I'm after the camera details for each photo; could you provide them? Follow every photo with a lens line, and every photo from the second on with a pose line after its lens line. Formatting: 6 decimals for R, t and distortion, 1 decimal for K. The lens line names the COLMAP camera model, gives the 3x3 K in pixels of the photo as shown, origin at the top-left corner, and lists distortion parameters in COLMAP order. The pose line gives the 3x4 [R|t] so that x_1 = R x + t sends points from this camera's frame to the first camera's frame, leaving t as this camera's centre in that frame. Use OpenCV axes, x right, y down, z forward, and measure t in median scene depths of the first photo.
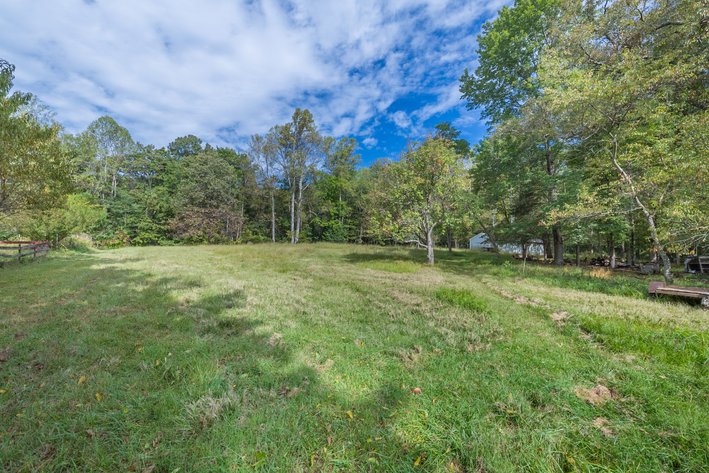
lens RADIAL K [[293.6, 0, 355.7], [0, 293.6, 238.1], [0, 0, 1]] dist [0.008511, -0.000390]
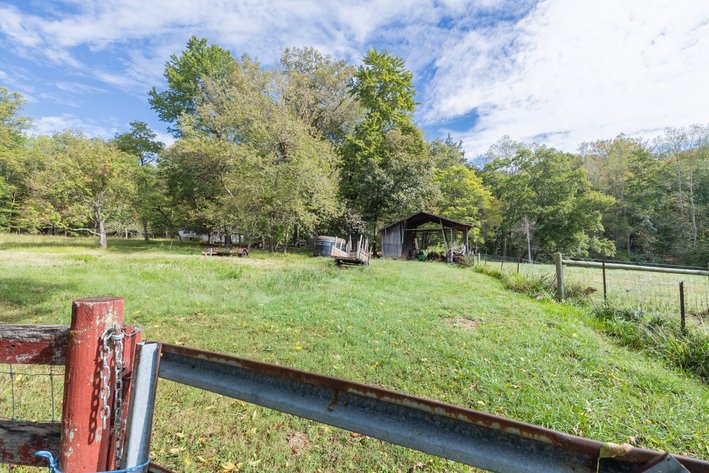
lens RADIAL K [[293.6, 0, 355.7], [0, 293.6, 238.1], [0, 0, 1]] dist [0.008511, -0.000390]
pose [[0.676977, -0.004122, 0.735992, 0.065477], [-0.014690, 0.999709, 0.019111, 0.006533], [-0.735857, -0.023749, 0.676720, -0.640518]]
